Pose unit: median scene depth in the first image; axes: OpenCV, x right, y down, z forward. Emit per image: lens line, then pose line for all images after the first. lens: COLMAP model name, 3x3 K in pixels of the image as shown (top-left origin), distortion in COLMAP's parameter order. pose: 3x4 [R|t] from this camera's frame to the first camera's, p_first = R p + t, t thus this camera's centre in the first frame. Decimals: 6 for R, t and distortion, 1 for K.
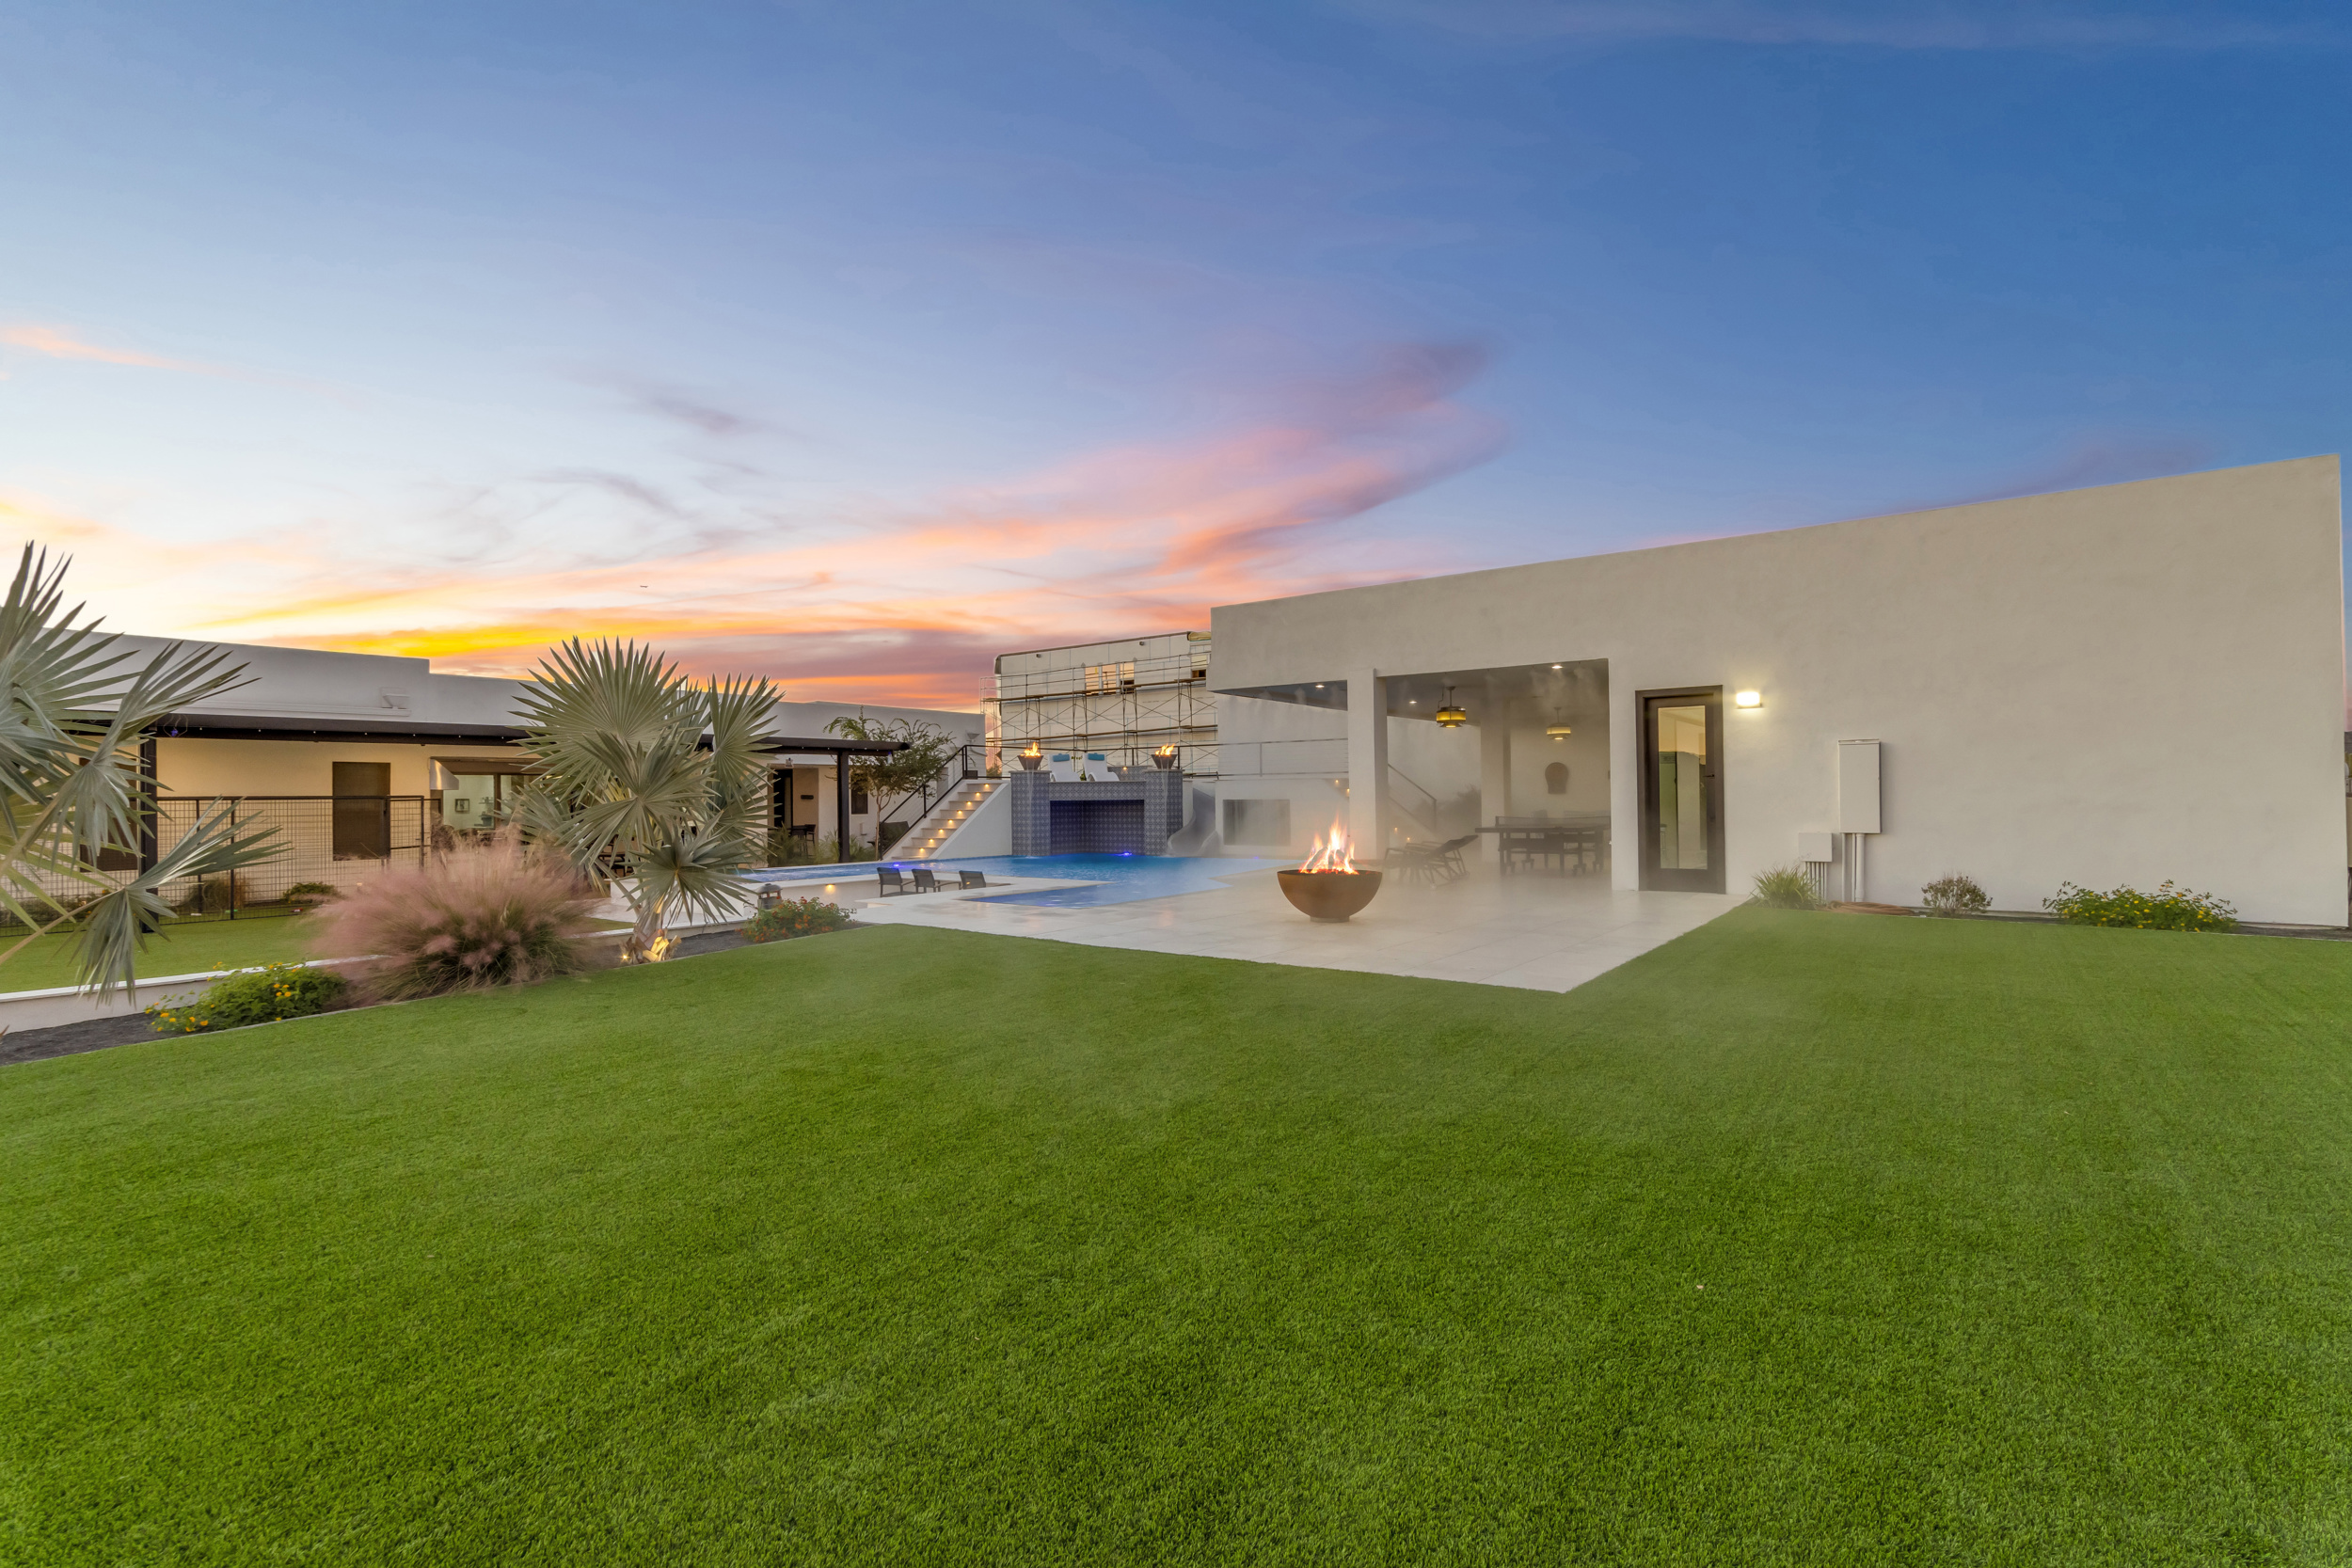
lens RADIAL K [[1062.8, 0, 1176.0], [0, 1062.8, 784.0], [0, 0, 1]] dist [-0.001388, -0.000253]
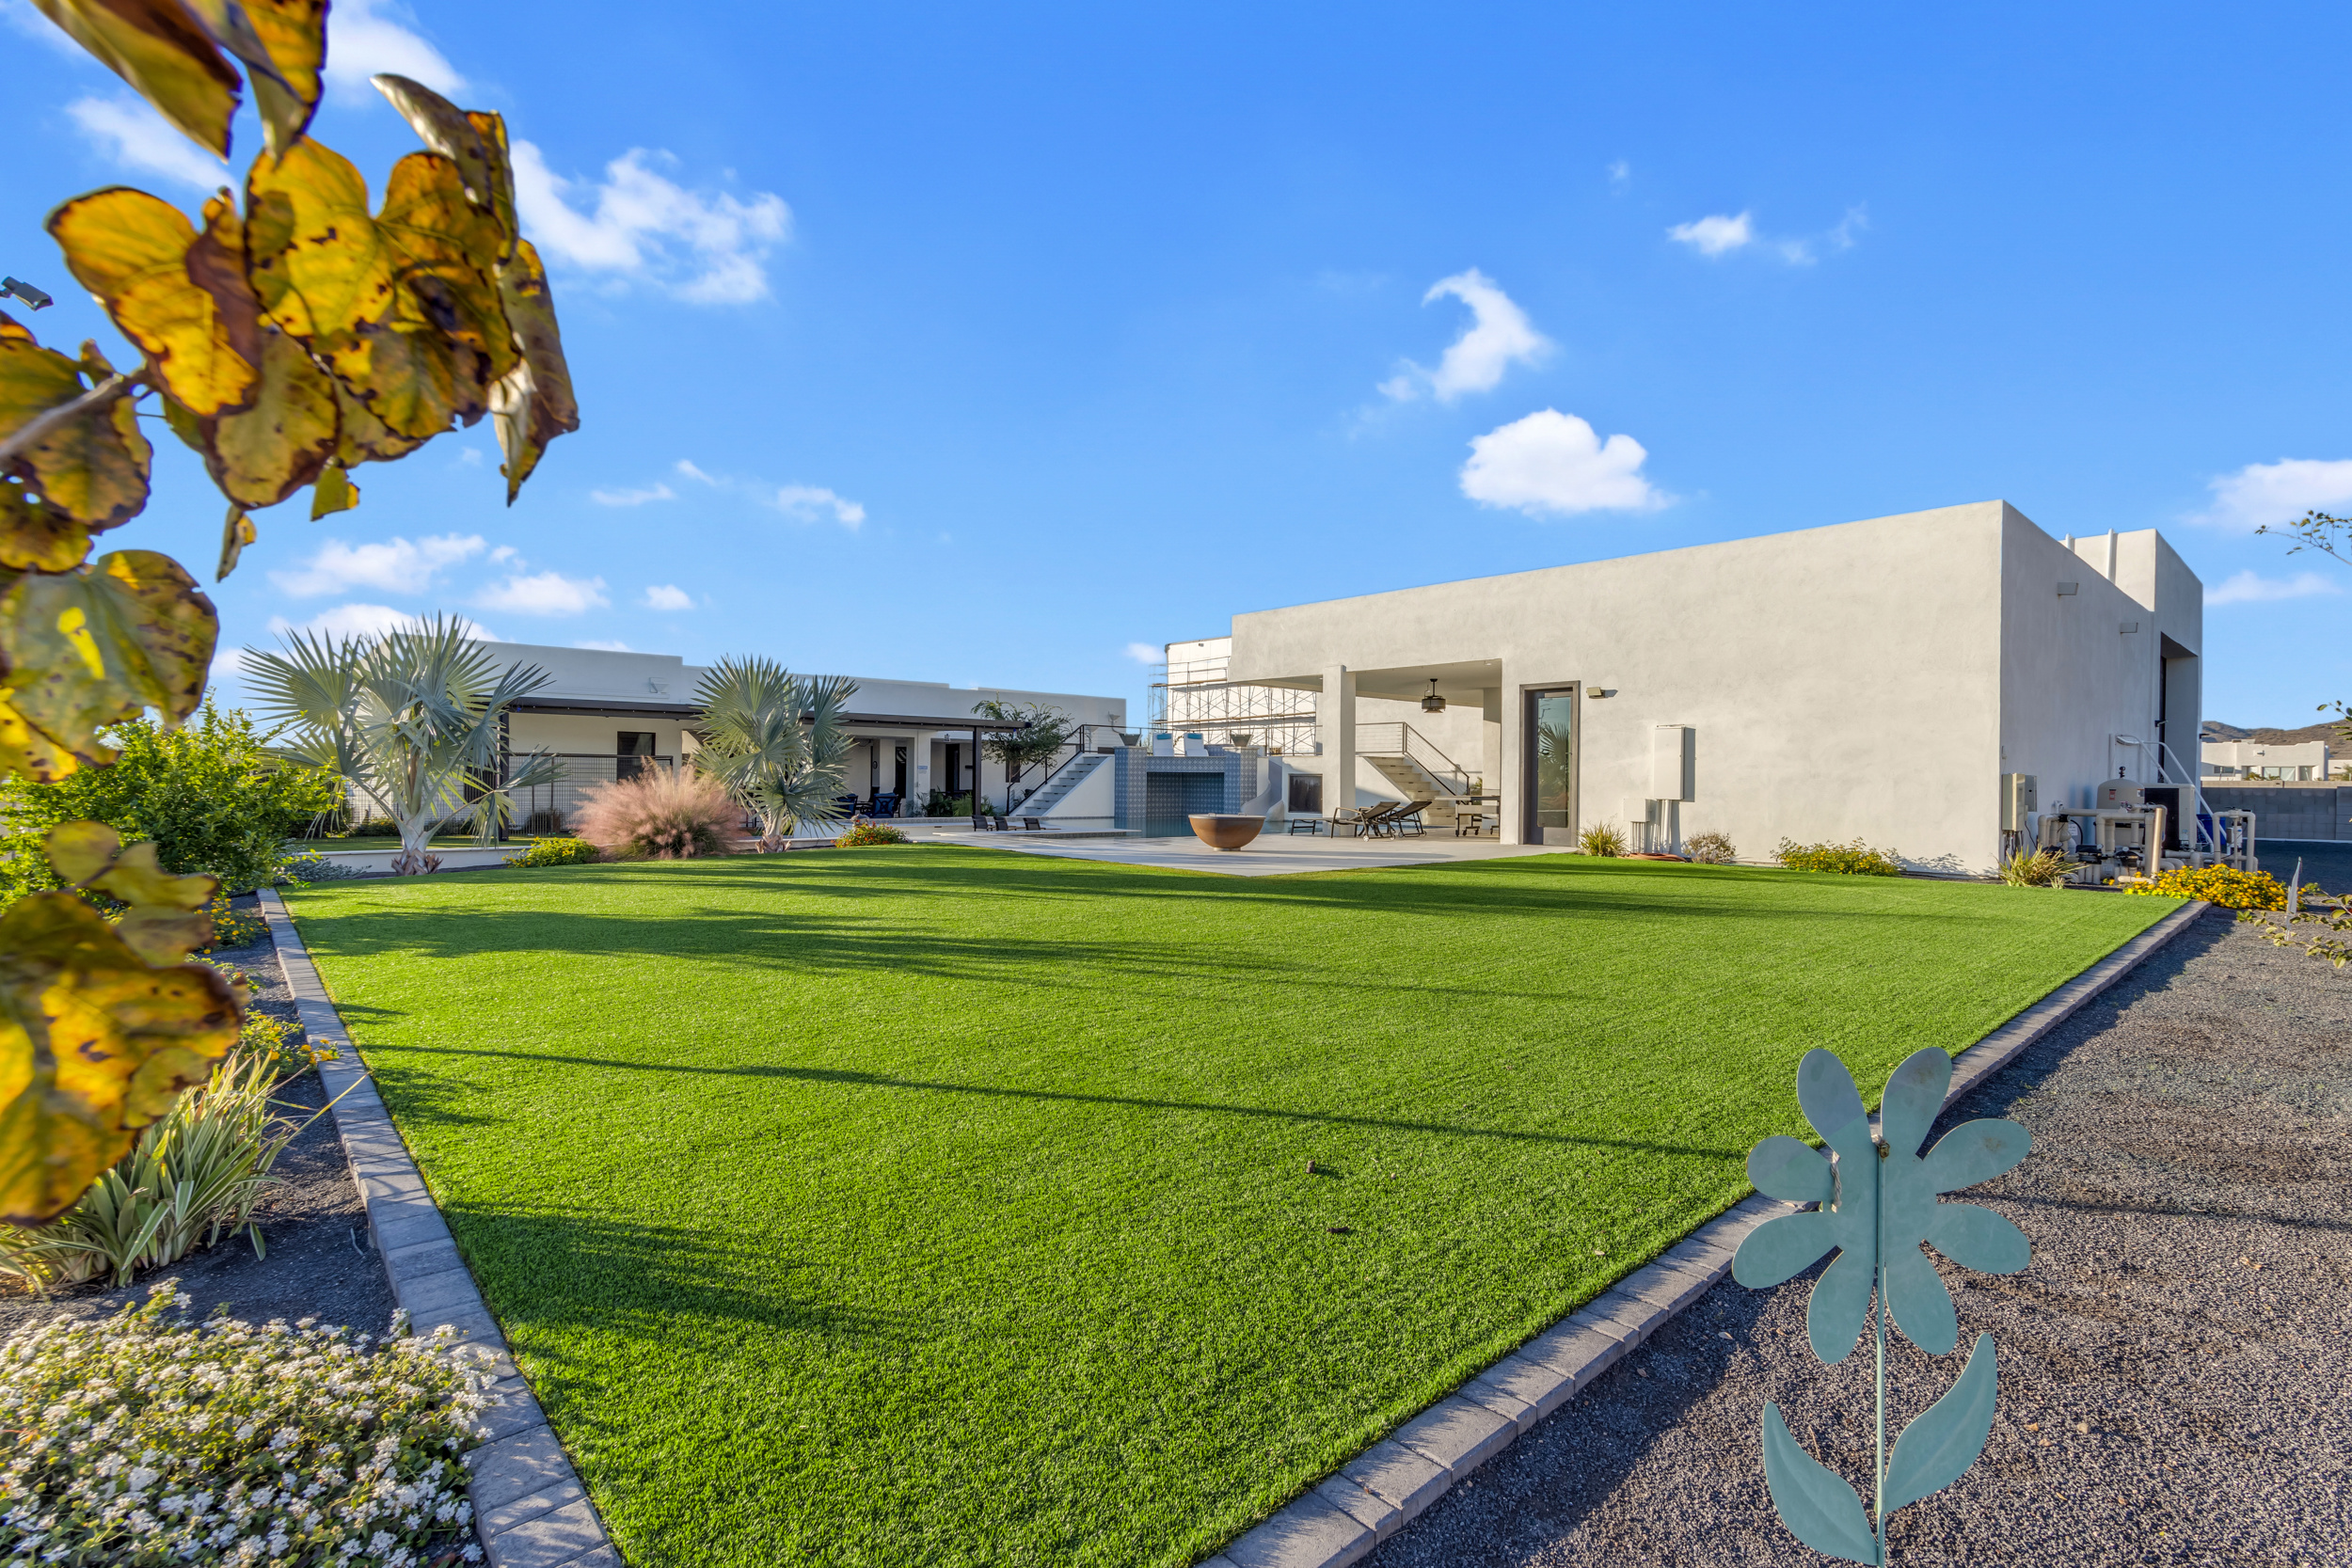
lens RADIAL K [[1062.8, 0, 1176.0], [0, 1062.8, 784.0], [0, 0, 1]] dist [-0.001388, -0.000253]
pose [[0.978416, 0.020809, -0.205594, 0.197369], [-0.017642, 0.999696, 0.017228, 0.010002], [0.205890, -0.013229, 0.978486, -0.202595]]
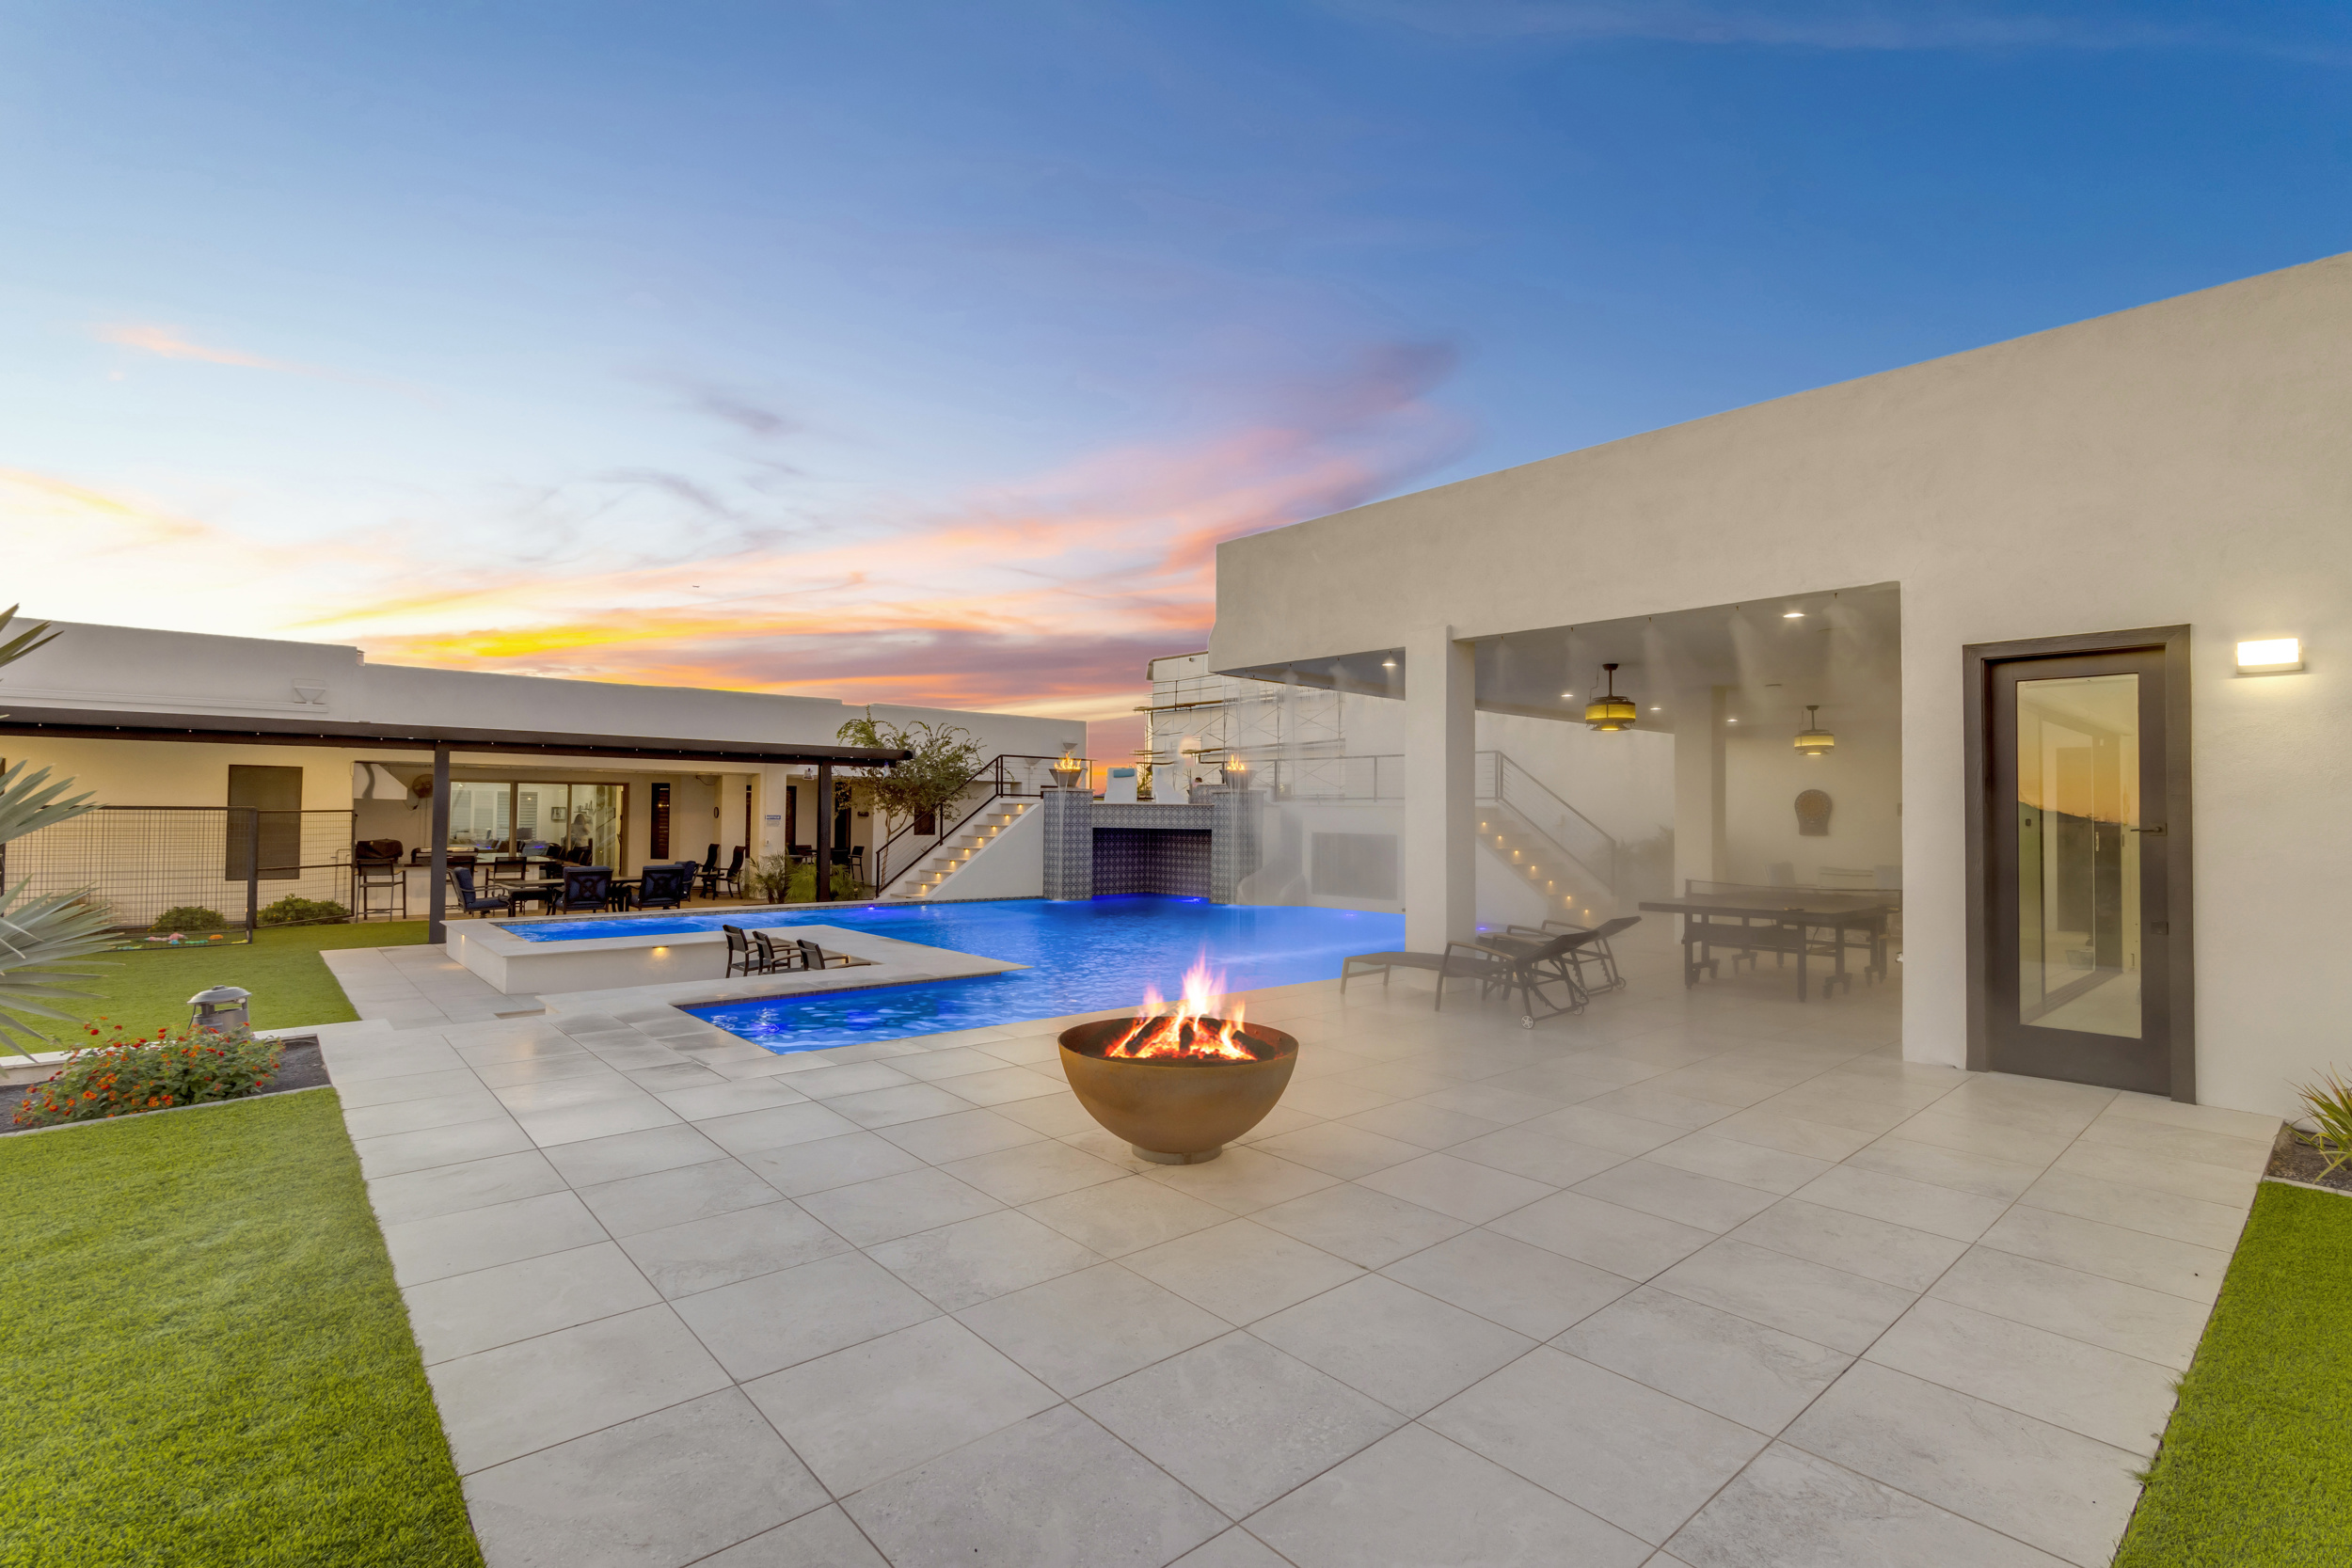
lens RADIAL K [[1062.8, 0, 1176.0], [0, 1062.8, 784.0], [0, 0, 1]] dist [-0.001388, -0.000253]
pose [[0.977352, 0.016174, -0.210999, 0.128345], [-0.019409, 0.999724, -0.013267, -0.008782], [0.210726, 0.017062, 0.977396, 0.313295]]
